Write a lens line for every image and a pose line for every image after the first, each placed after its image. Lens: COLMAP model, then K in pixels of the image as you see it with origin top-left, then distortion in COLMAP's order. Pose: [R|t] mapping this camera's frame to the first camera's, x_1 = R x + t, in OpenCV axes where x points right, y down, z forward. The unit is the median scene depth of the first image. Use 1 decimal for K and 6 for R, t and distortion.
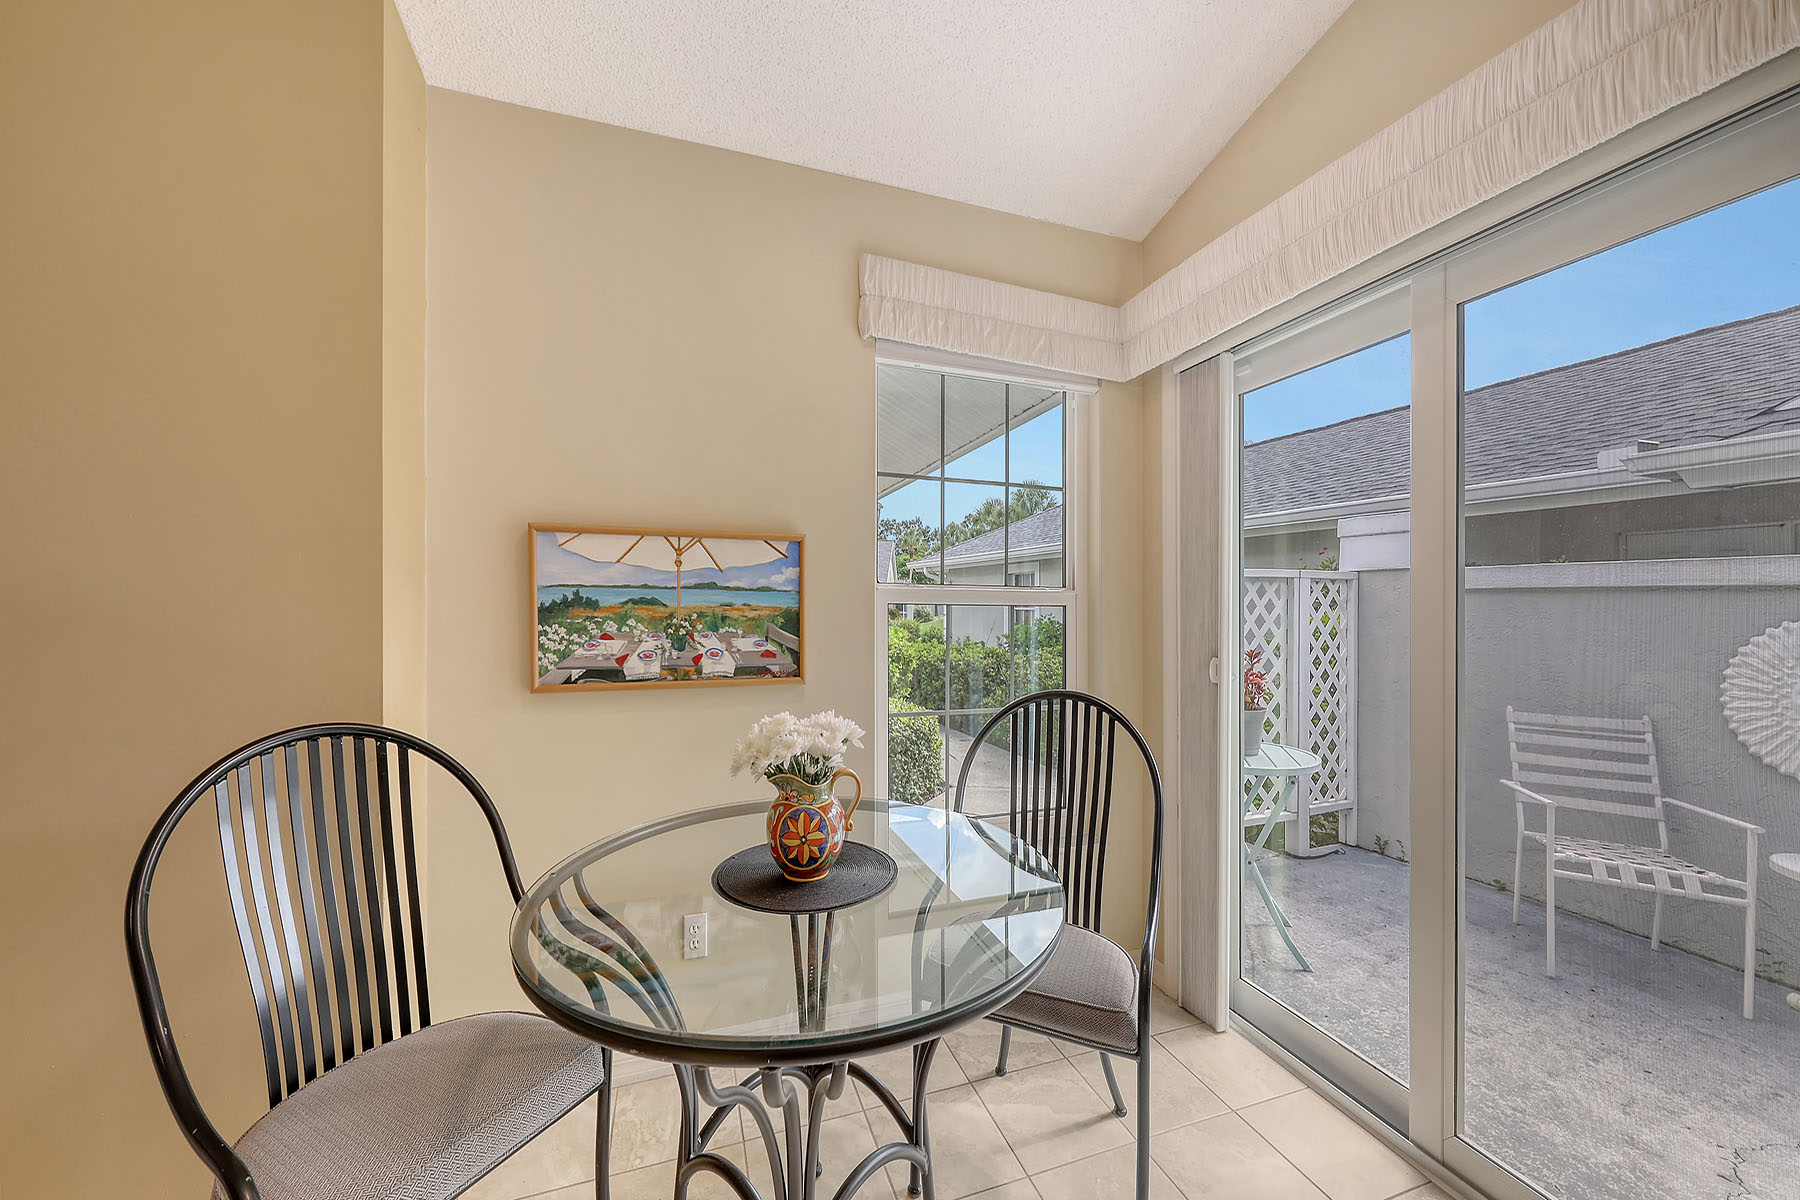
lens RADIAL K [[667.8, 0, 904.1], [0, 667.8, 610.8], [0, 0, 1]] dist [-0.002307, -0.000241]
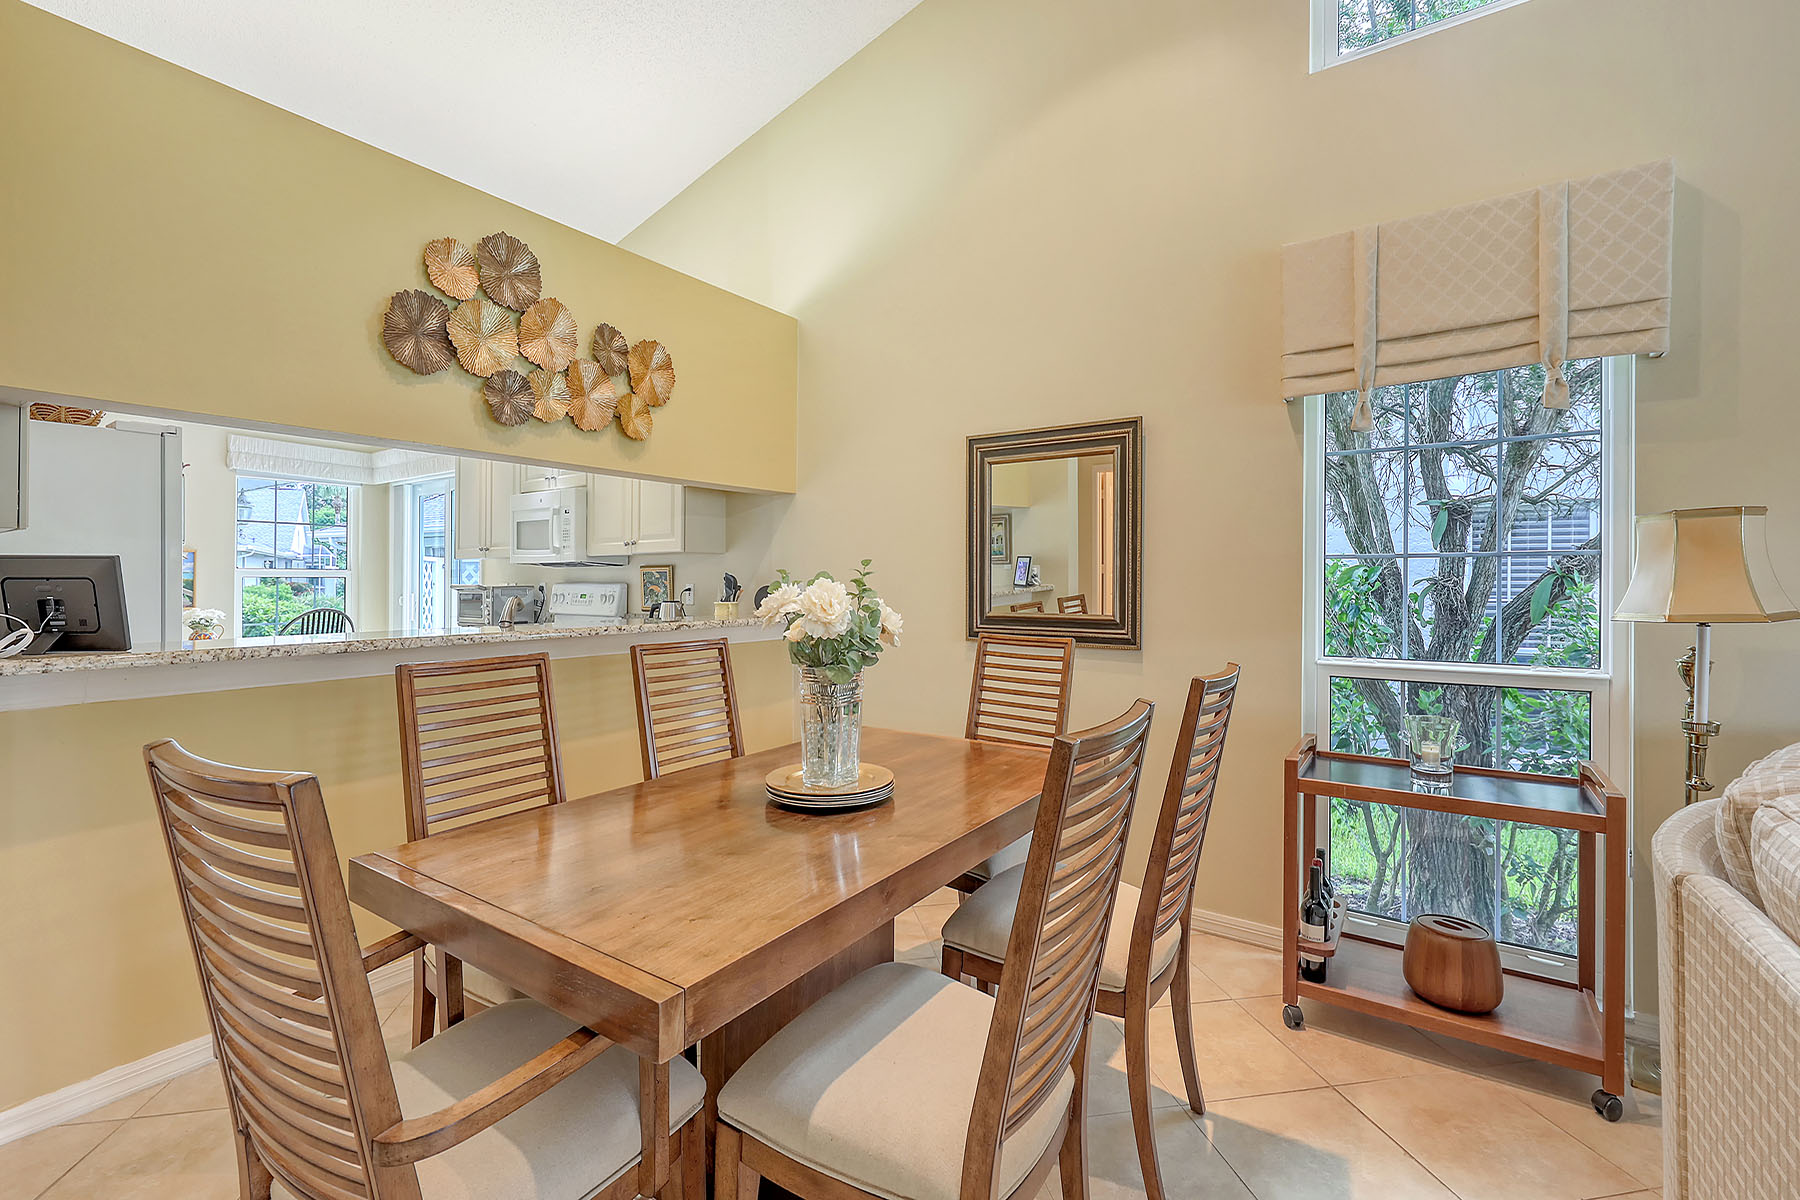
lens RADIAL K [[766.6, 0, 898.9], [0, 766.6, 562.9], [0, 0, 1]] dist [0.000498, 0.000077]
pose [[0.803259, 0.002741, 0.595624, 0.245979], [0.011839, 0.999718, -0.020566, 0.024022], [-0.595513, 0.023571, 0.803000, -2.803347]]
